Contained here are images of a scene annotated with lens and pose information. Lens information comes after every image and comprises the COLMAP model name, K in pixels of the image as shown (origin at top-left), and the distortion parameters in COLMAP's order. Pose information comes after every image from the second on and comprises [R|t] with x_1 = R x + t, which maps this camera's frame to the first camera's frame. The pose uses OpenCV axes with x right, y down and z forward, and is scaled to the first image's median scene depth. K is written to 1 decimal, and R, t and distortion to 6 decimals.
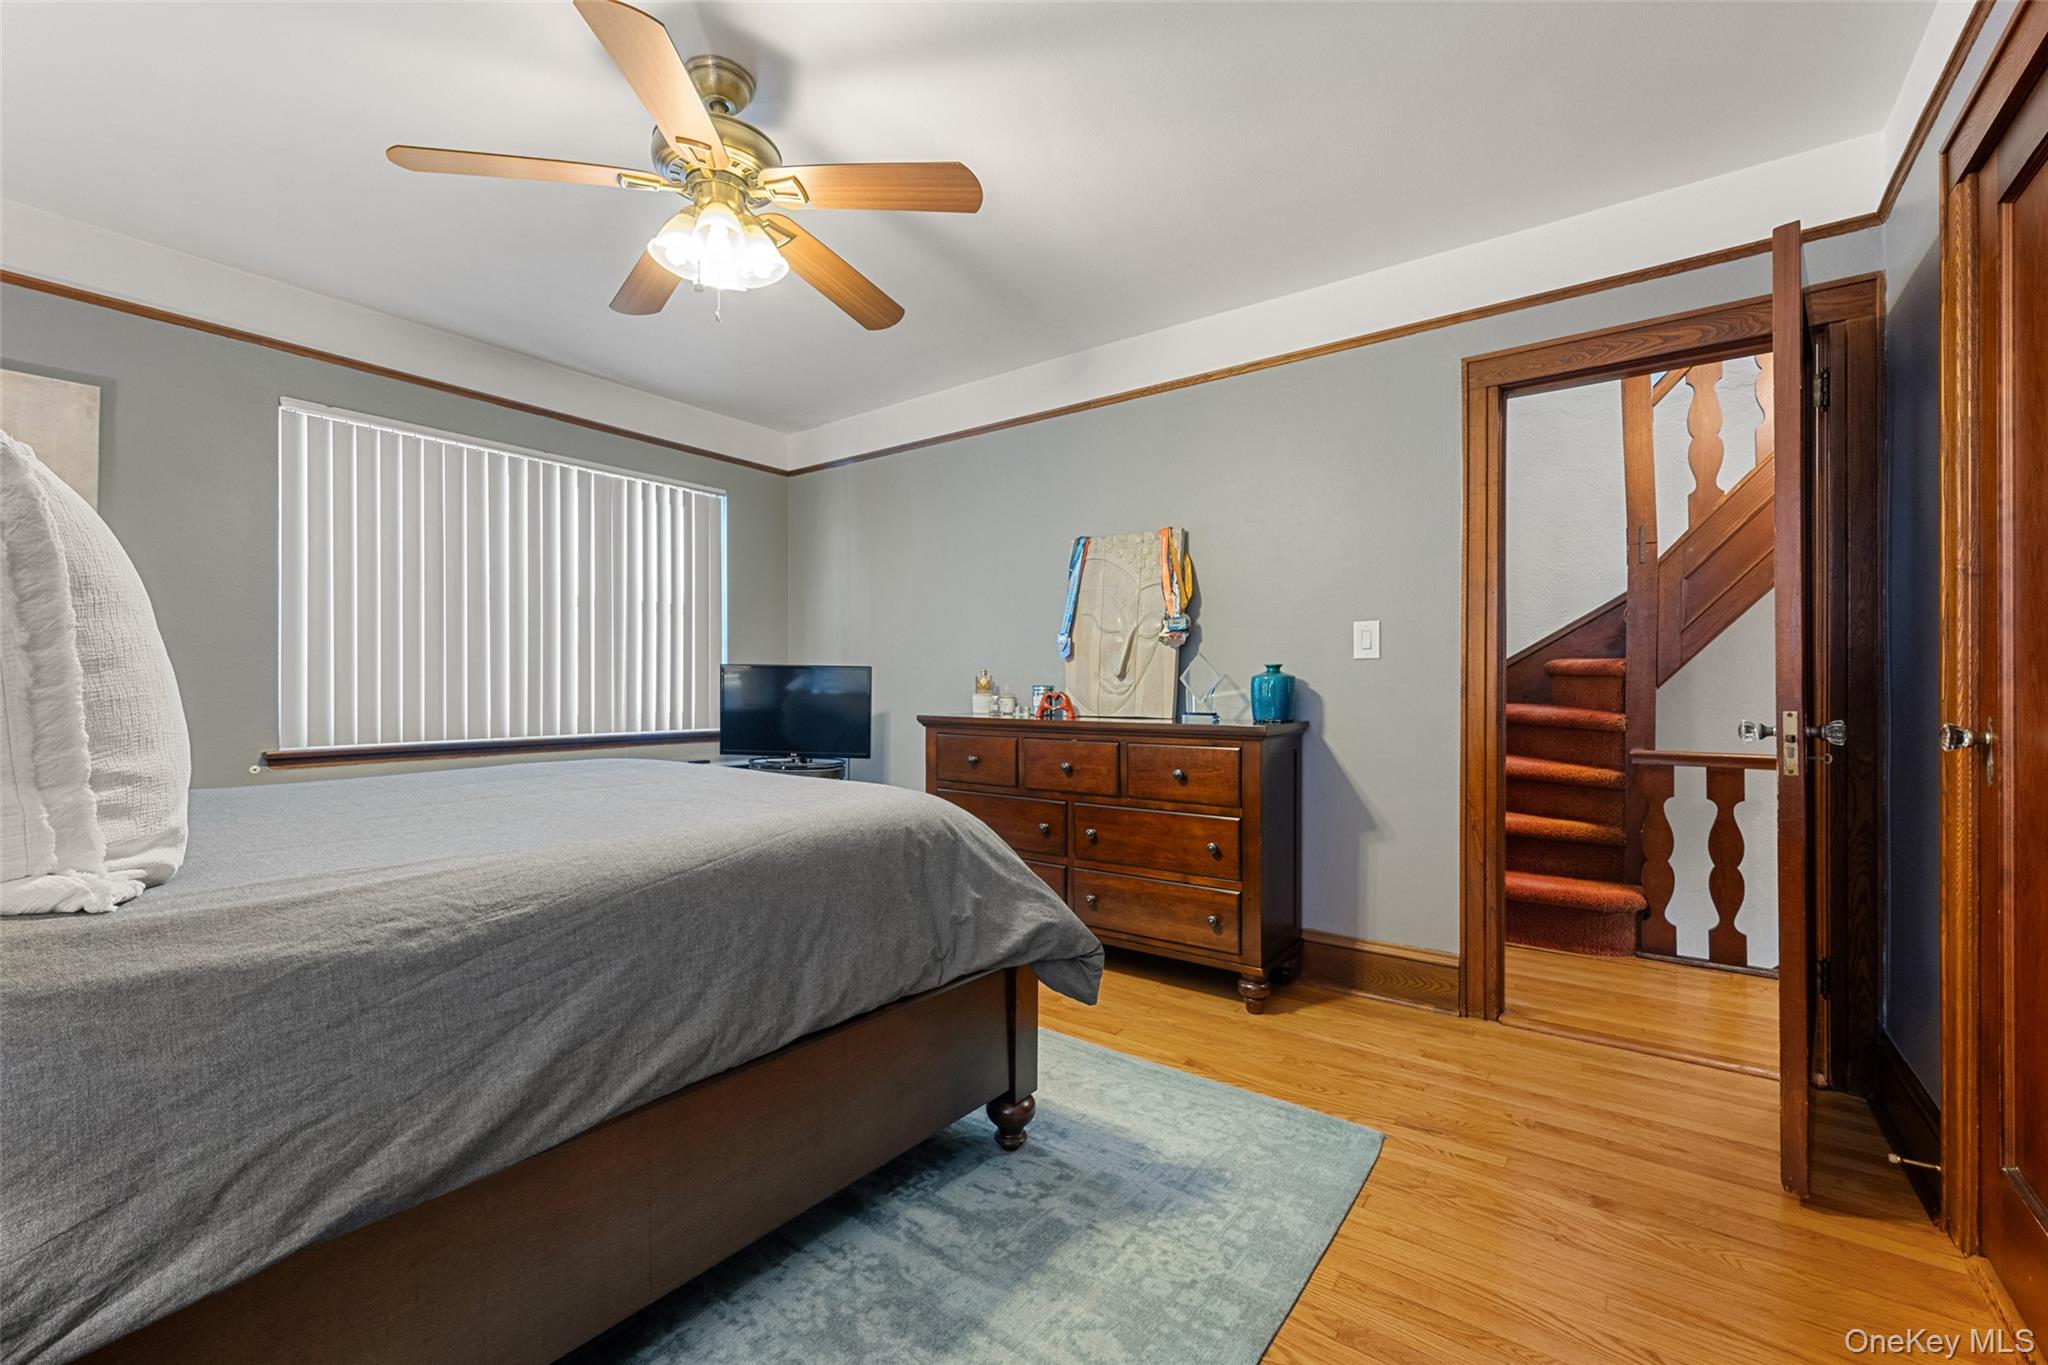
lens RADIAL K [[838.5, 0, 1022.1], [0, 838.5, 686.9], [0, 0, 1]] dist [0.000200, -0.000051]
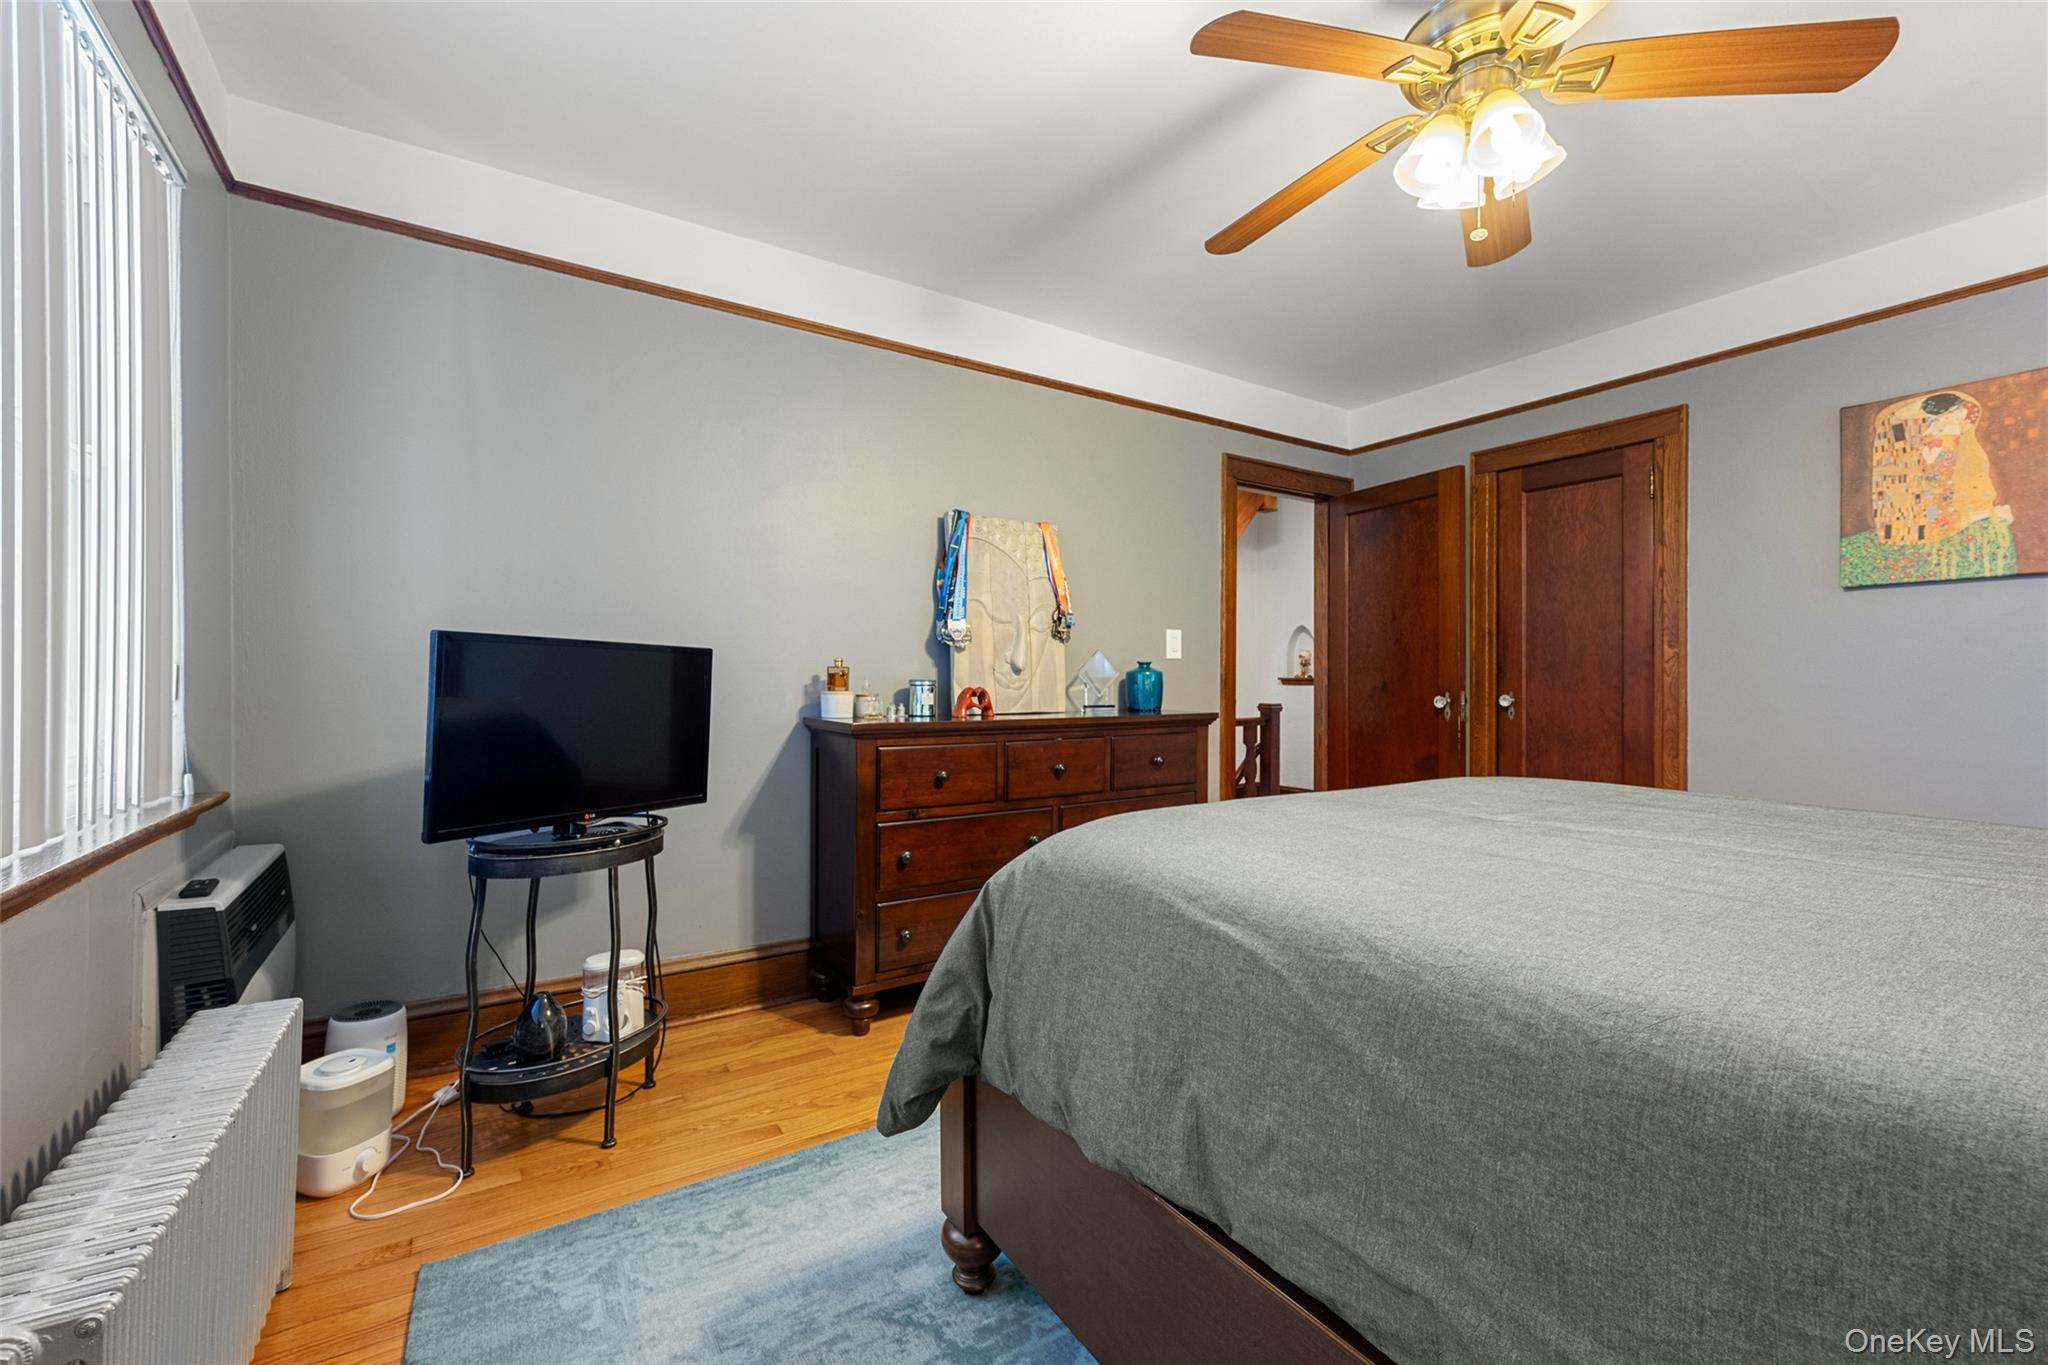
lens RADIAL K [[838.5, 0, 1027.9], [0, 838.5, 682.1], [0, 0, 1]] dist [0.000200, -0.000051]
pose [[0.342708, -0.006642, 0.939418, -1.484523], [-0.001221, 0.999971, 0.007515, -0.012101], [-0.939441, -0.003722, 0.342690, 1.287429]]
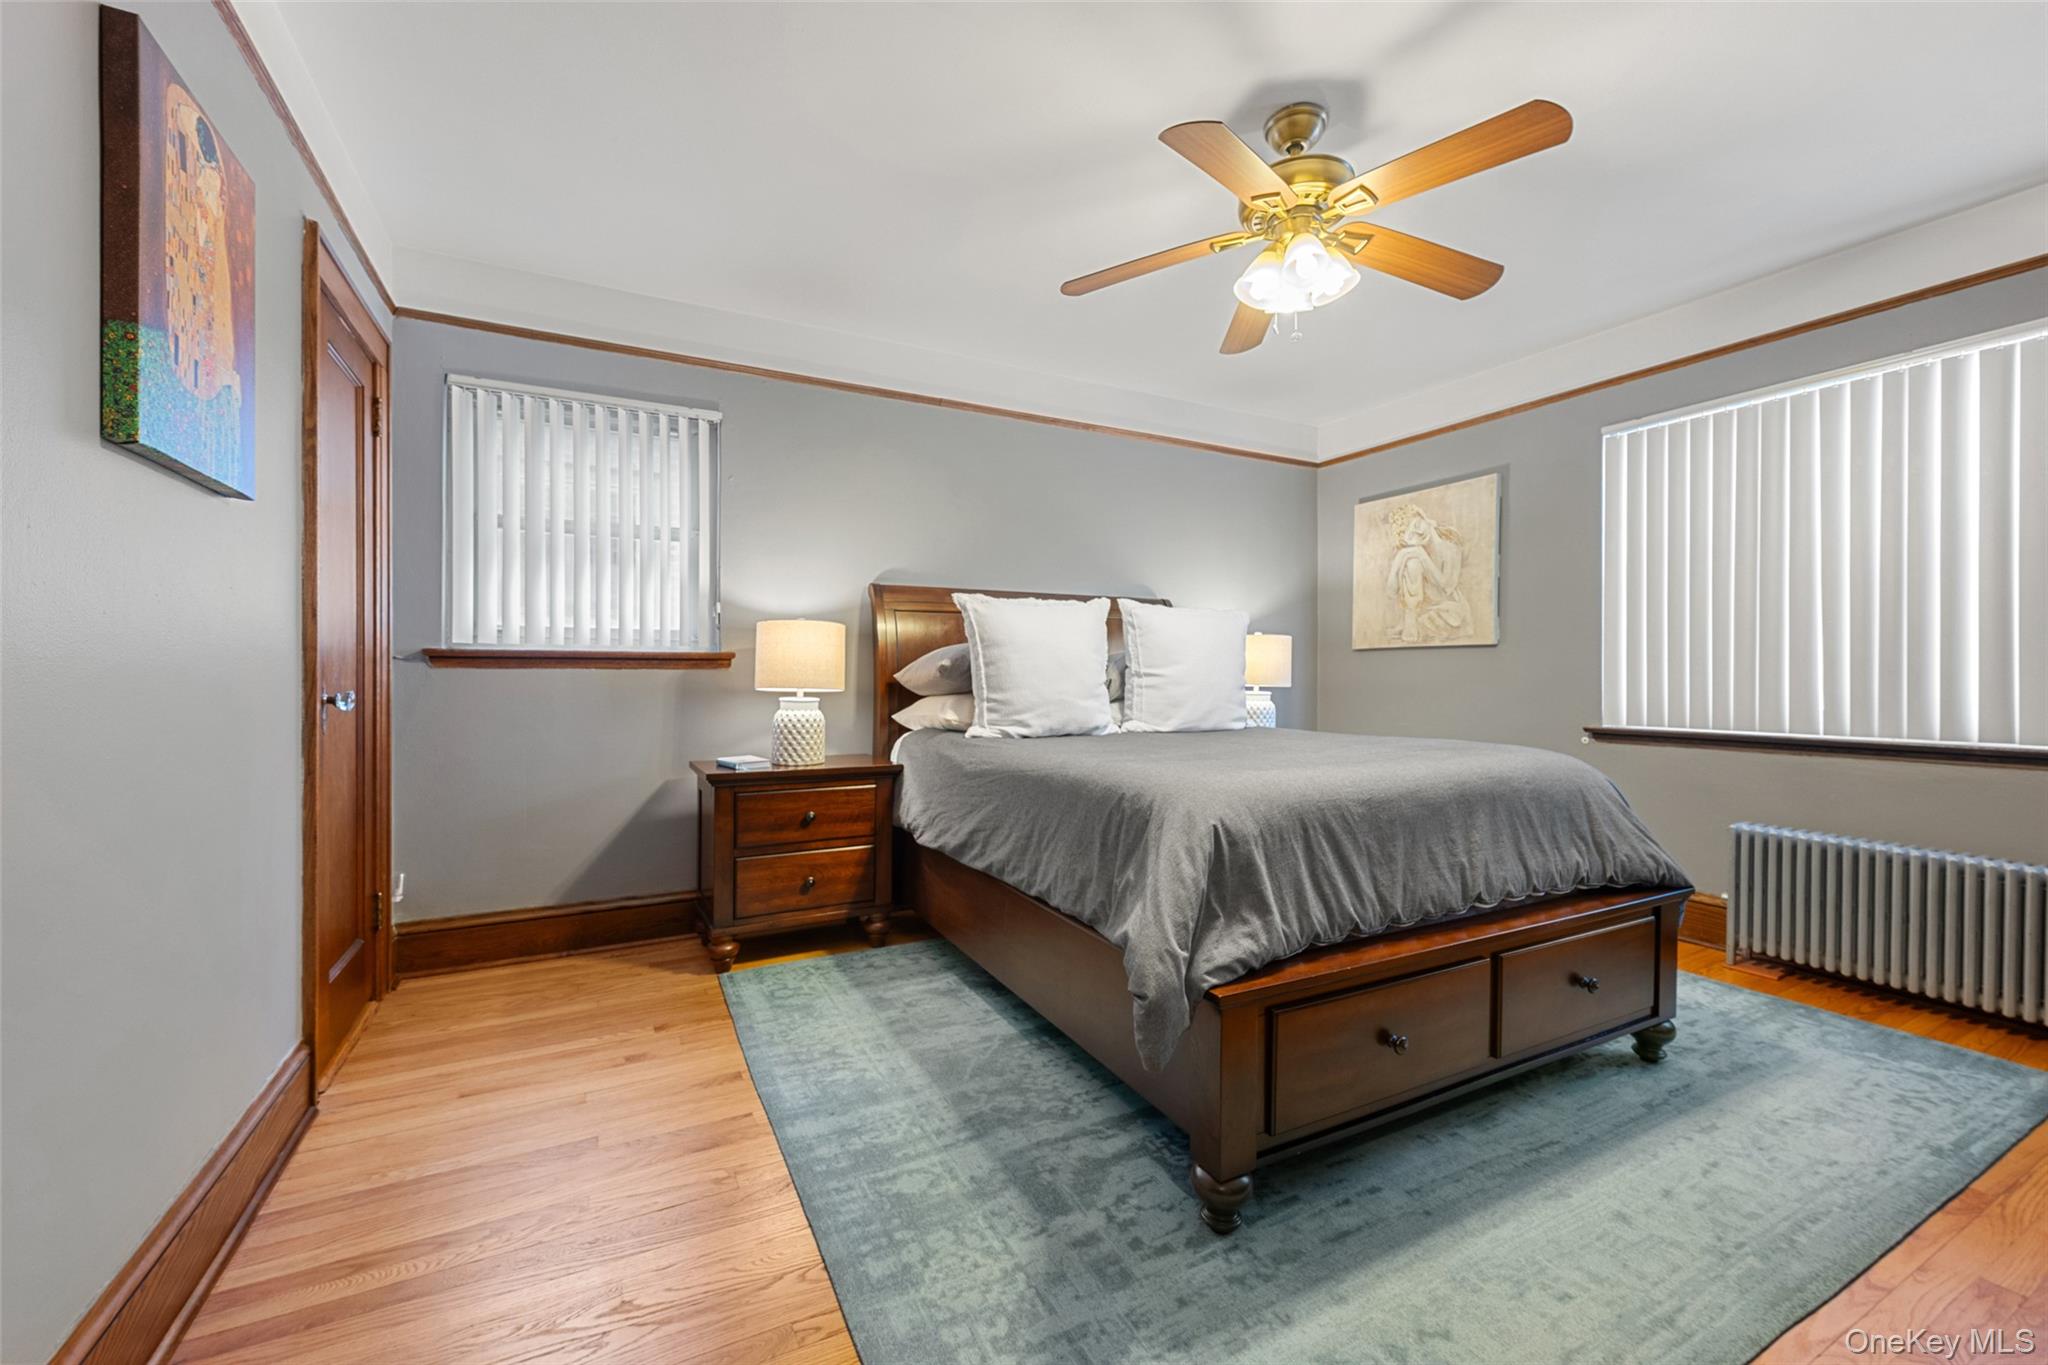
lens RADIAL K [[819.7, 0, 1023.7], [0, 819.7, 675.1], [0, 0, 1]] dist [0.000451, -0.000209]
pose [[-0.433862, -0.000905, -0.900979, 0.880795], [-0.001385, 0.999999, -0.000338, 0.008091], [0.900978, 0.001101, -0.433863, 1.302303]]
